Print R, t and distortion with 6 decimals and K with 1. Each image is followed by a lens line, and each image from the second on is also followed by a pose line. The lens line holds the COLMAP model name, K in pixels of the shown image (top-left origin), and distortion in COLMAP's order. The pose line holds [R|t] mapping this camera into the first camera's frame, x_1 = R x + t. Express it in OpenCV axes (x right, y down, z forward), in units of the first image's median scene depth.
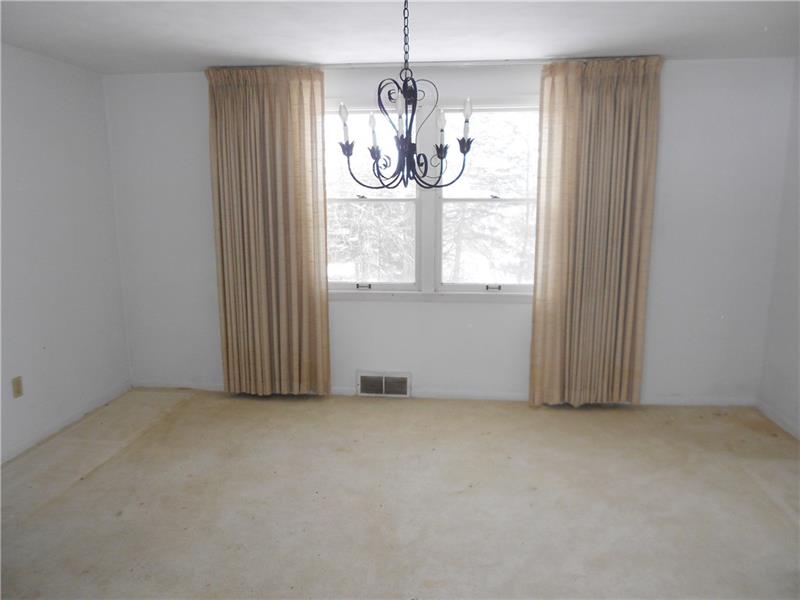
lens RADIAL K [[603.5, 0, 395.9], [0, 603.5, 303.2], [0, 0, 1]] dist [0.008006, 0.001918]
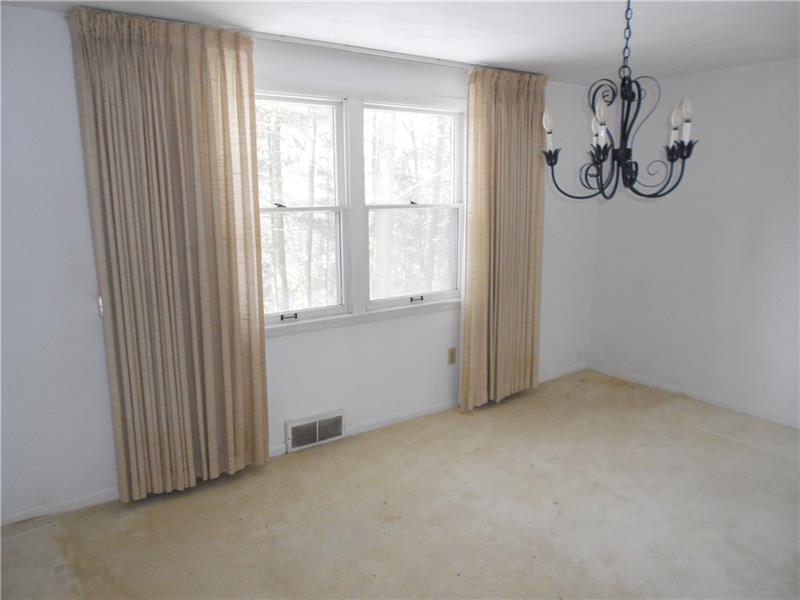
lens RADIAL K [[618.1, 0, 400.6], [0, 618.1, 309.7], [0, 0, 1]] dist [-0.006905, 0.001599]
pose [[0.742365, -0.131825, 0.656899, -0.503433], [0.120505, 0.990735, 0.062635, -0.074260], [-0.659070, 0.032662, 0.751372, 0.297042]]
